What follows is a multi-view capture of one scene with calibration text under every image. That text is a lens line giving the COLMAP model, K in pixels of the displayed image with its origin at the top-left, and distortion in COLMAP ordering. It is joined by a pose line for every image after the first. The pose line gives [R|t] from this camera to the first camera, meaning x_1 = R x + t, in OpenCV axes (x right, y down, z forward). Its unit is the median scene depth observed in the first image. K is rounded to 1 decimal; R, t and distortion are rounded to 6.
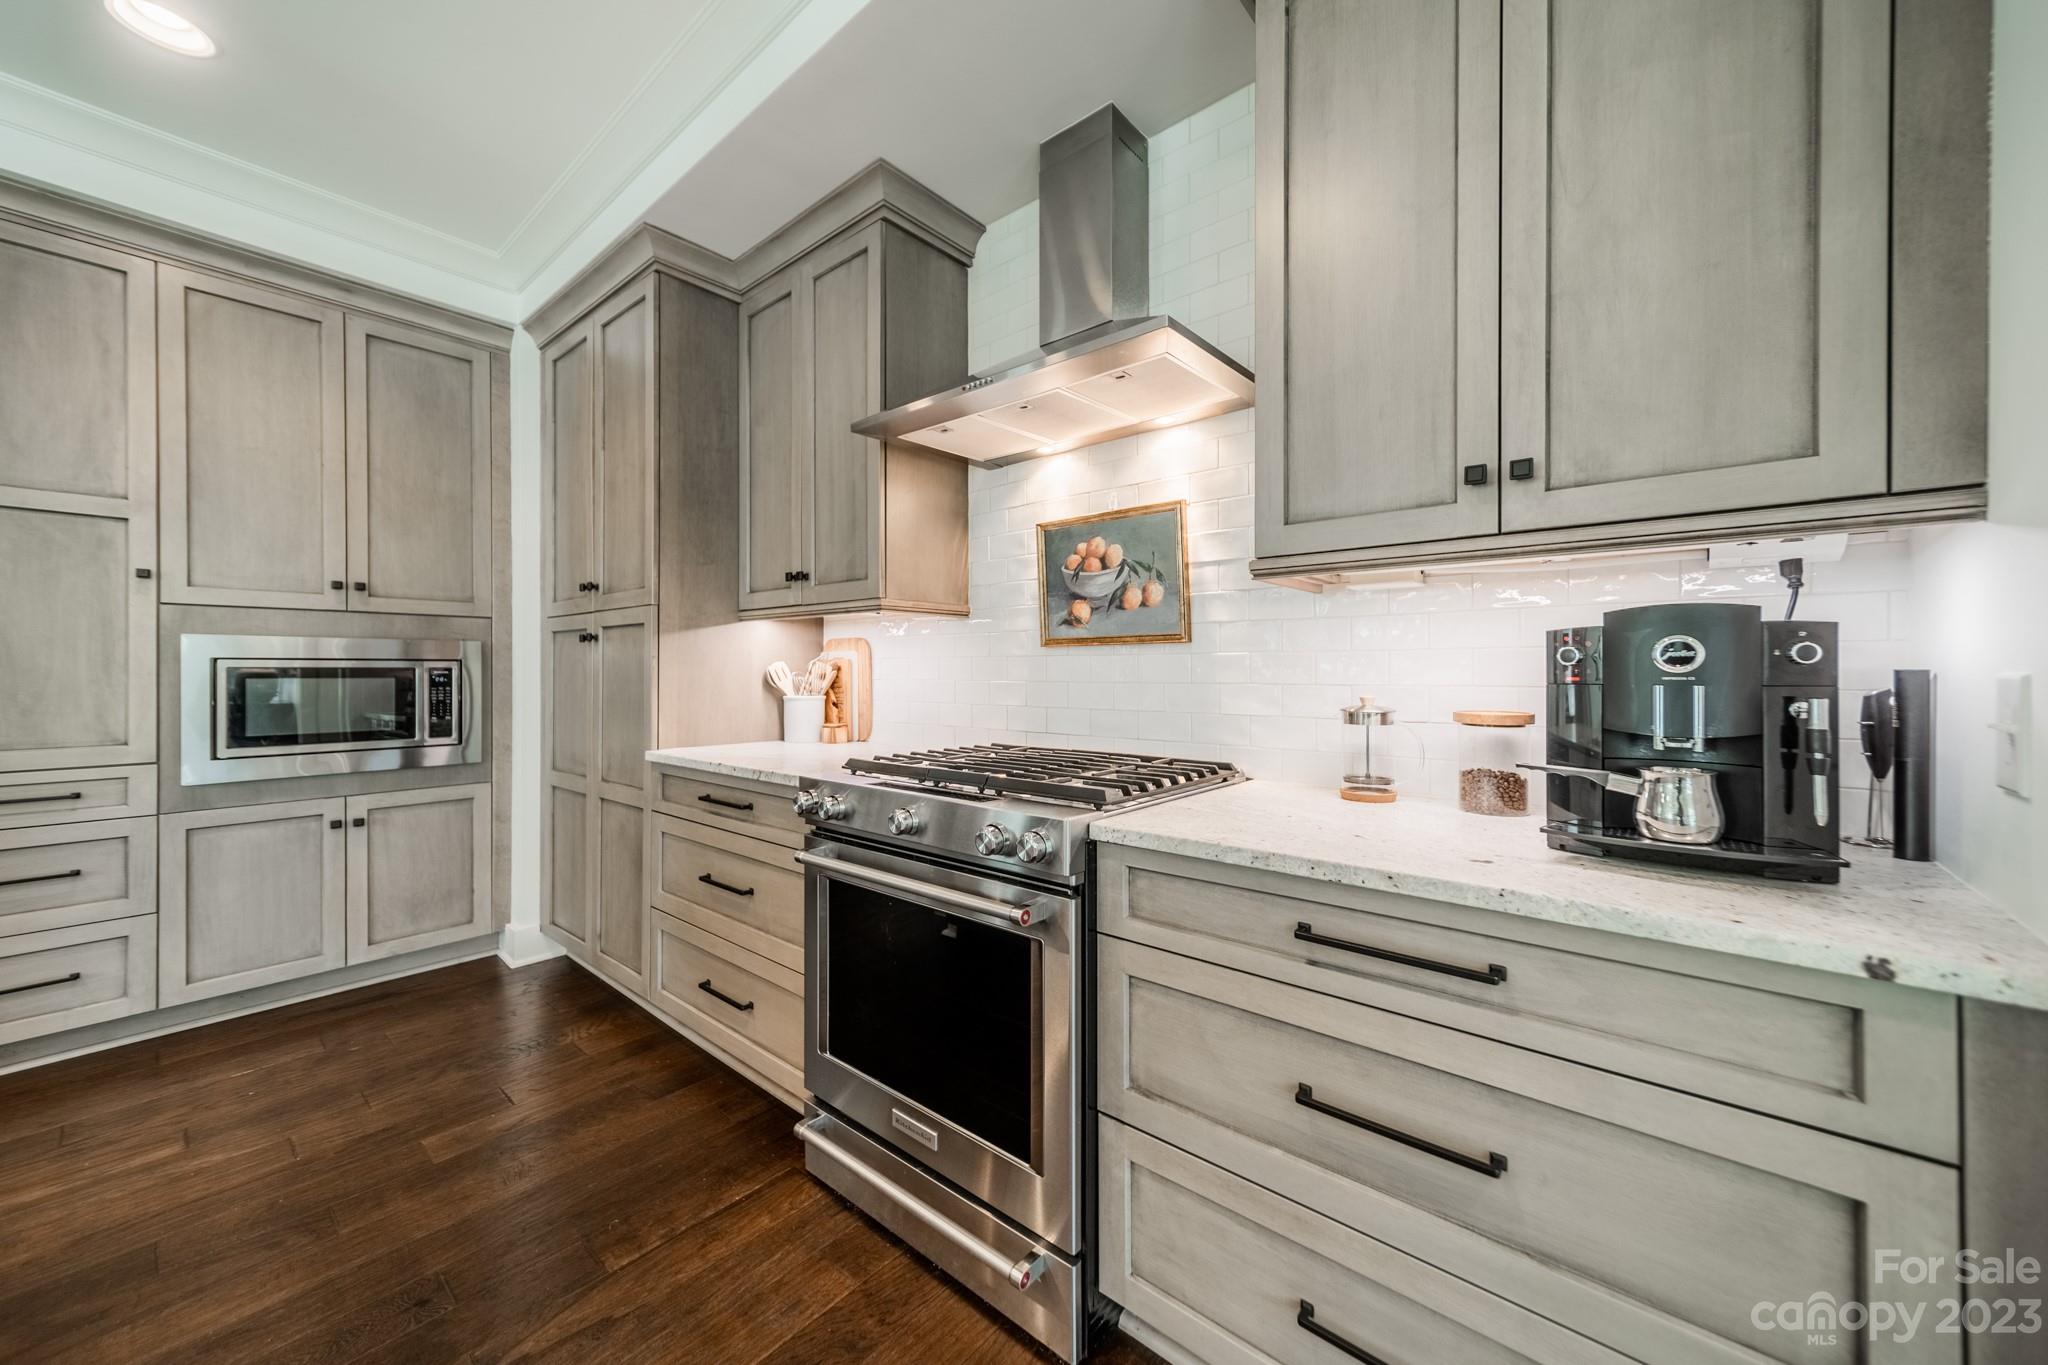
lens RADIAL K [[728.5, 0, 1008.4], [0, 728.5, 671.0], [0, 0, 1]] dist [0.006488, 0.000476]
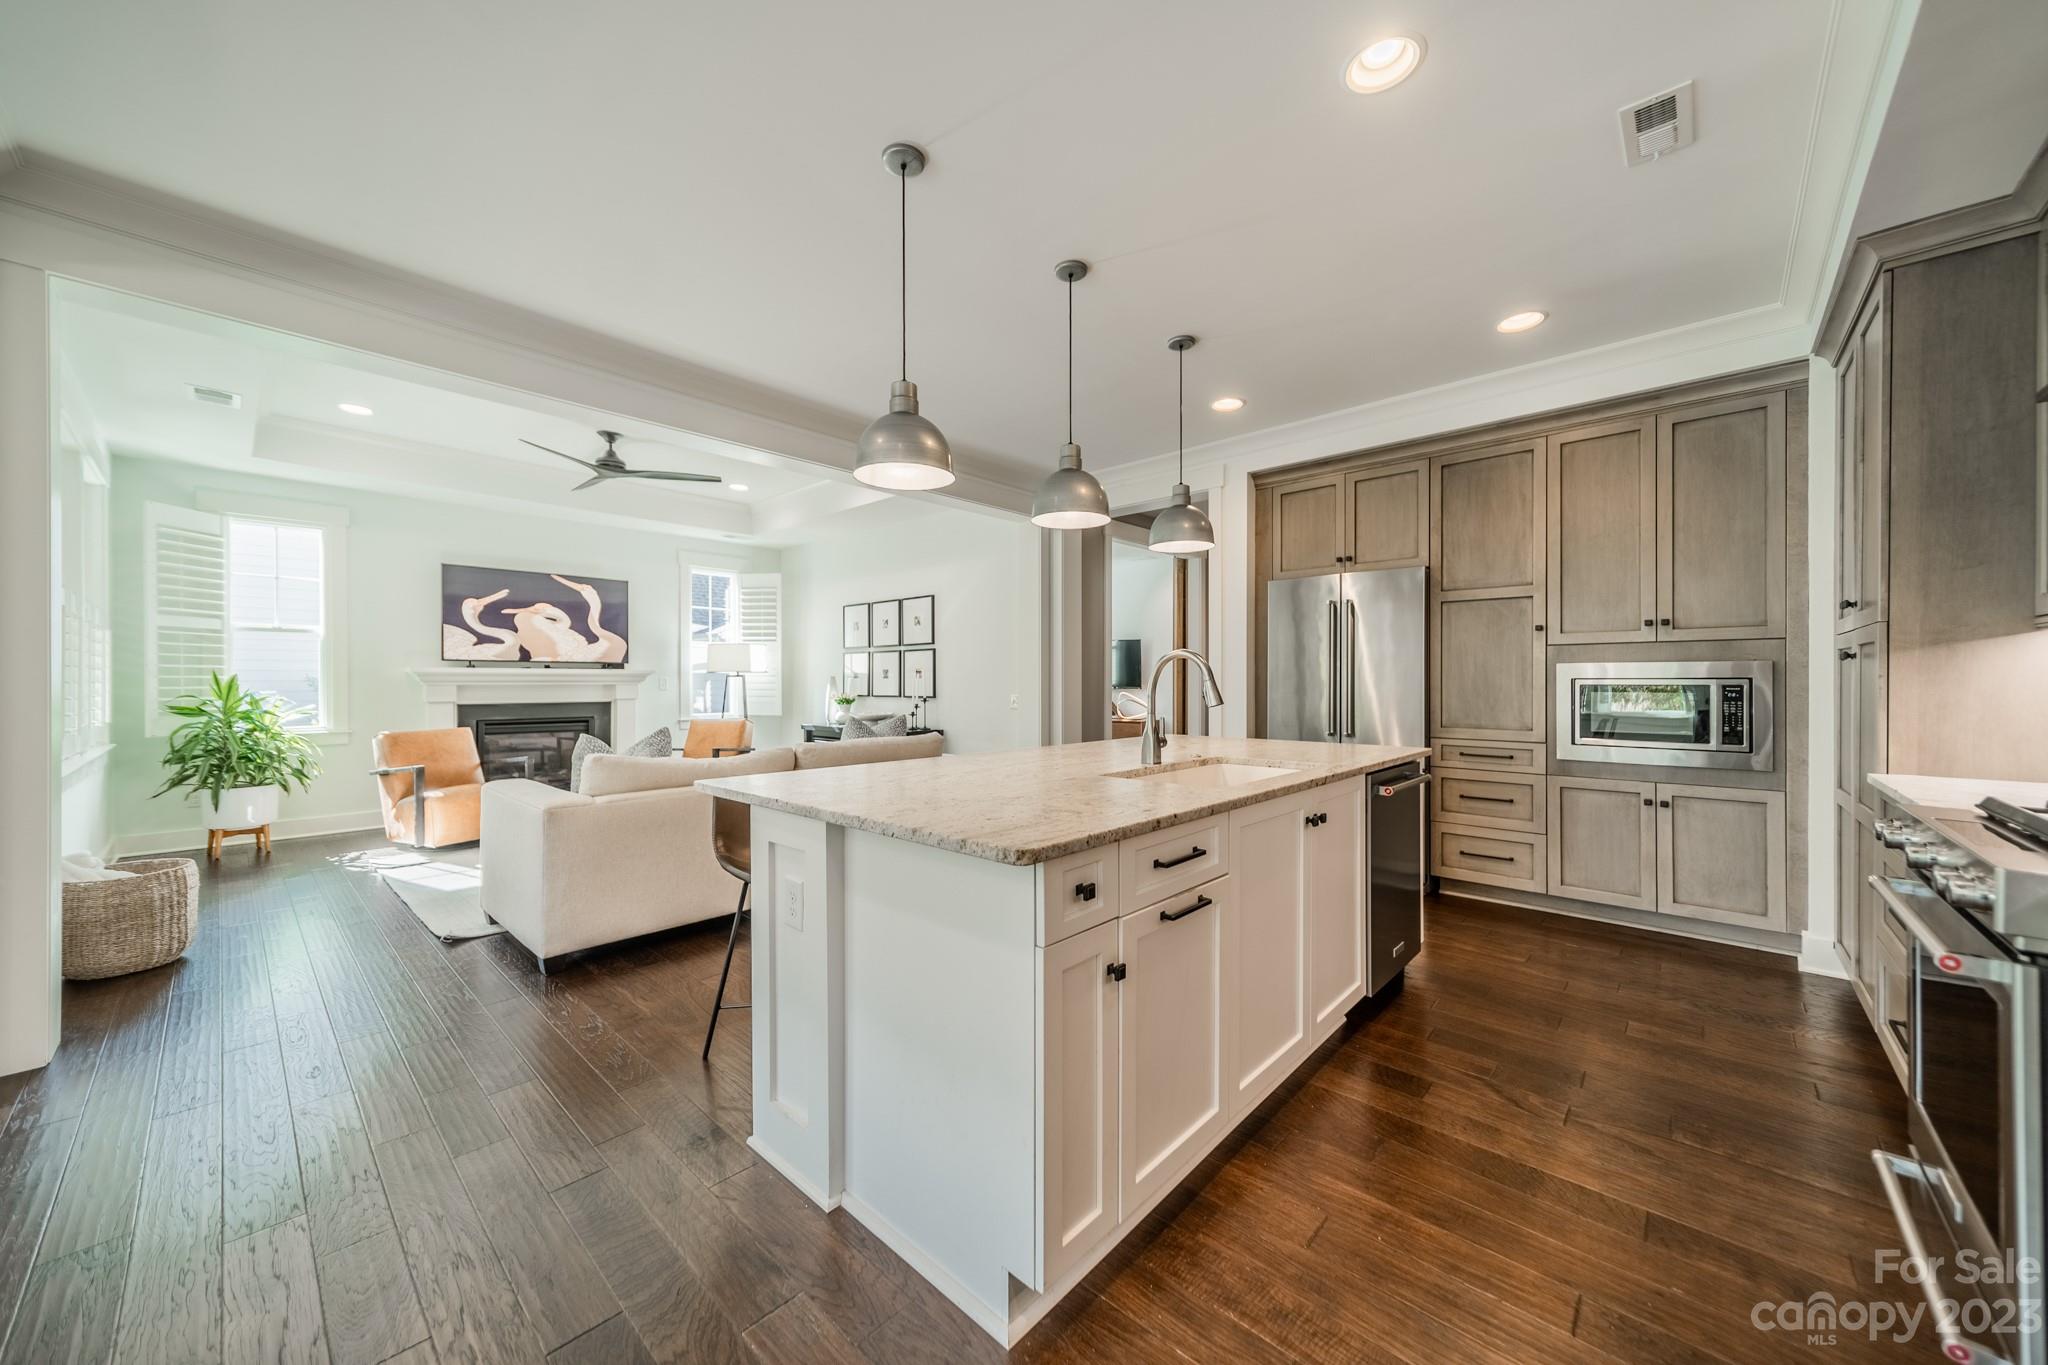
lens RADIAL K [[728.5, 0, 1027.5], [0, 728.5, 680.4], [0, 0, 1]] dist [0.006488, 0.000476]
pose [[-0.047723, -0.001088, -0.998860, 0.462145], [0.000552, 0.999999, -0.001116, -0.011212], [0.998860, -0.000605, -0.047722, -0.063817]]
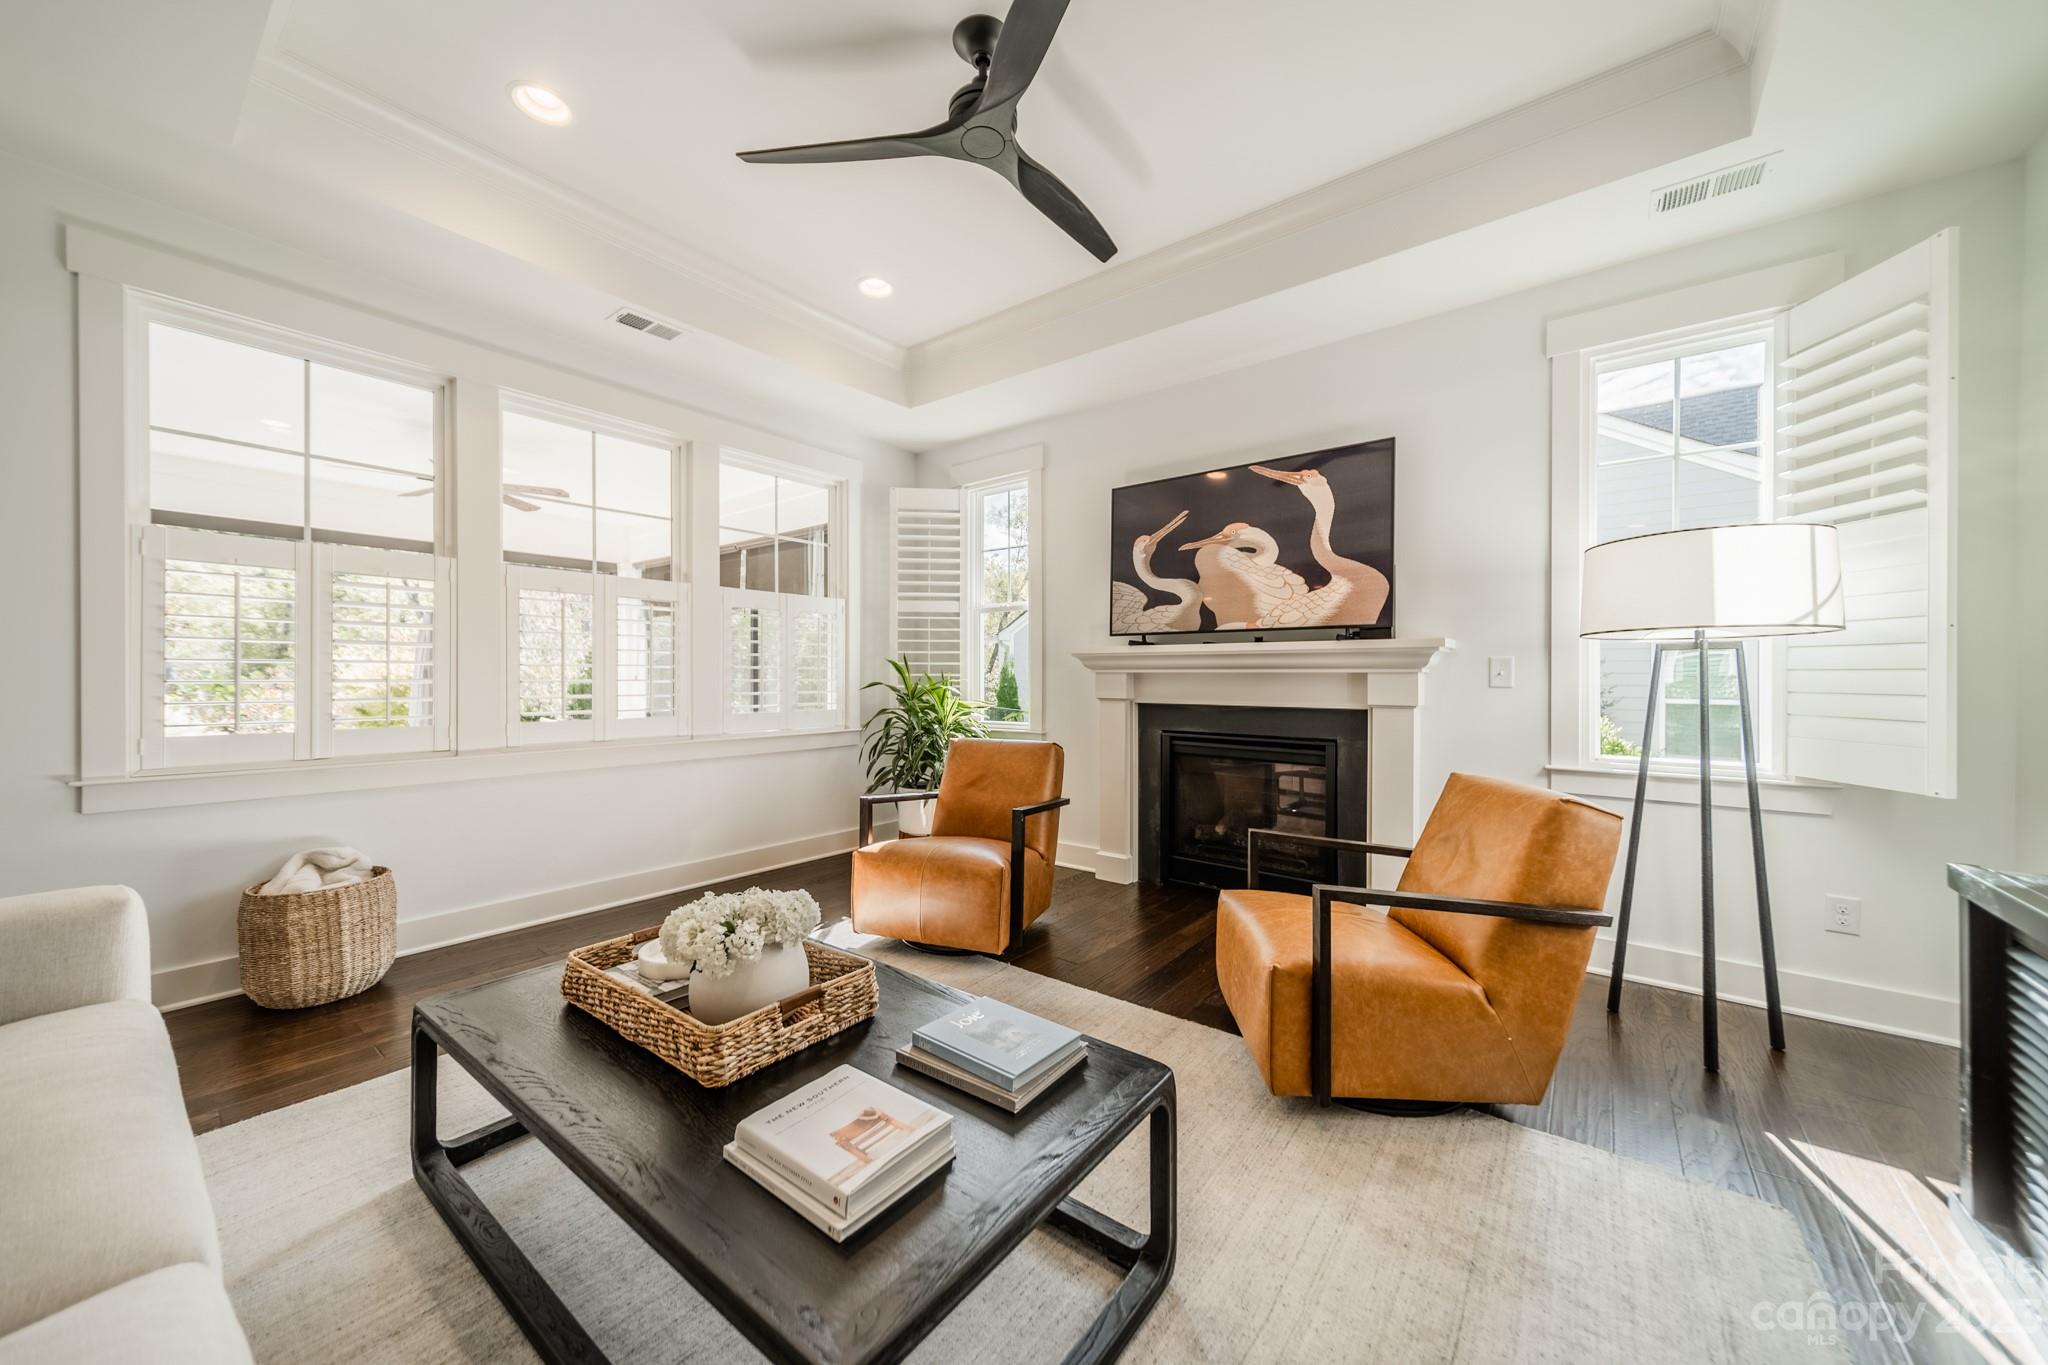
lens RADIAL K [[728.5, 0, 1036.3], [0, 728.5, 680.3], [0, 0, 1]] dist [0.006488, 0.000476]
pose [[-0.999215, -0.000453, -0.039601, -1.617895], [-0.000815, 0.999958, 0.009136, 0.001773], [0.039595, 0.009161, -0.999174, -0.518934]]
